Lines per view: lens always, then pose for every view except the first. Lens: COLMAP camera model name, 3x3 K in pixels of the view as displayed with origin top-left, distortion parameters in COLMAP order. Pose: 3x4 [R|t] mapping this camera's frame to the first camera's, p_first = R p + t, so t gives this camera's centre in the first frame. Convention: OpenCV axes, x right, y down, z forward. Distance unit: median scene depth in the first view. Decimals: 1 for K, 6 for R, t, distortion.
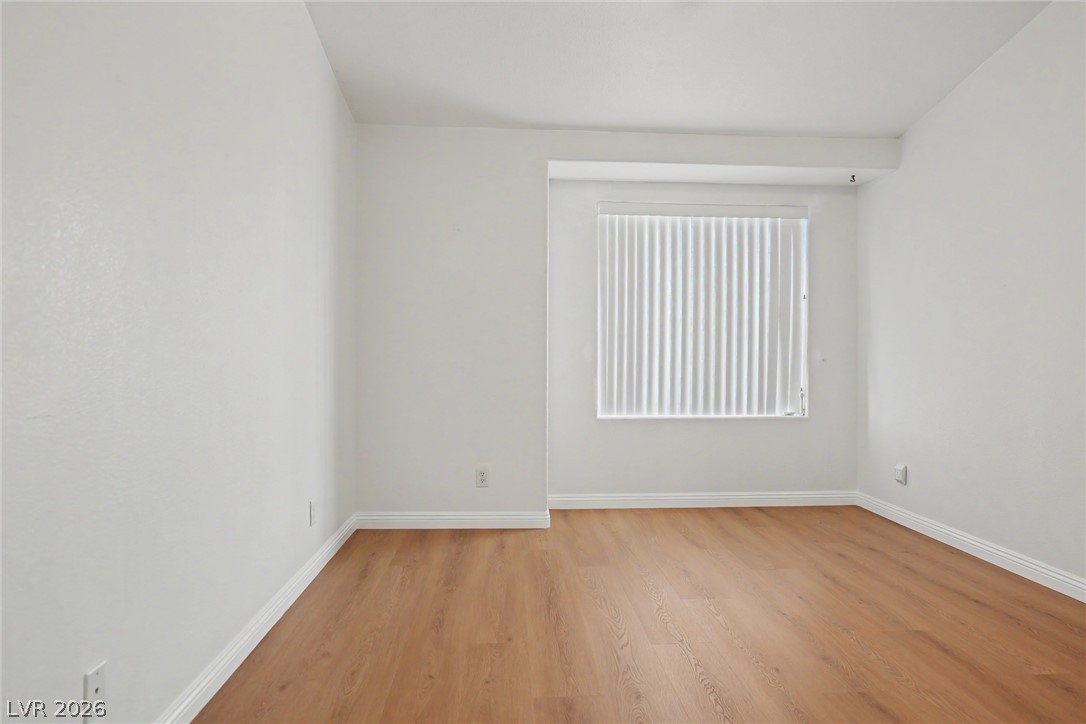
lens RADIAL K [[648.6, 0, 542.0], [0, 648.6, 365.2], [0, 0, 1]] dist [-0.030687, 0.010538]
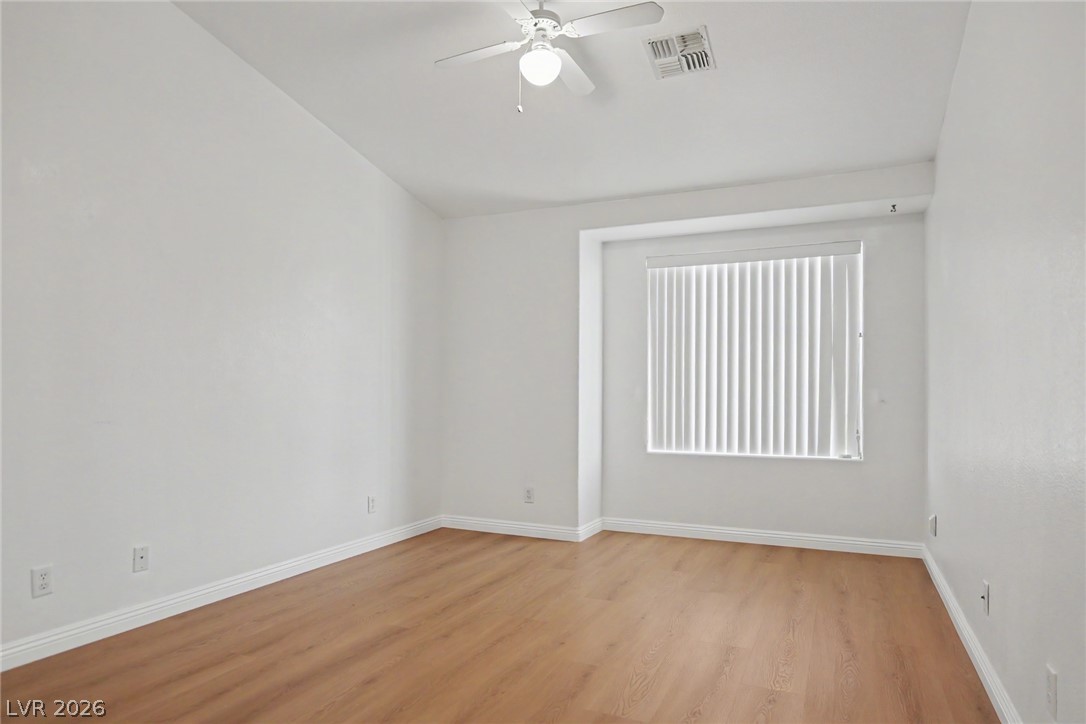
lens RADIAL K [[648.6, 0, 549.4], [0, 648.6, 396.0], [0, 0, 1]] dist [-0.030687, 0.010538]
pose [[0.887764, 0.000976, -0.460297, 0.441713], [-0.011586, 0.999728, -0.020224, 0.010118], [0.460153, 0.023287, 0.887534, -0.061054]]
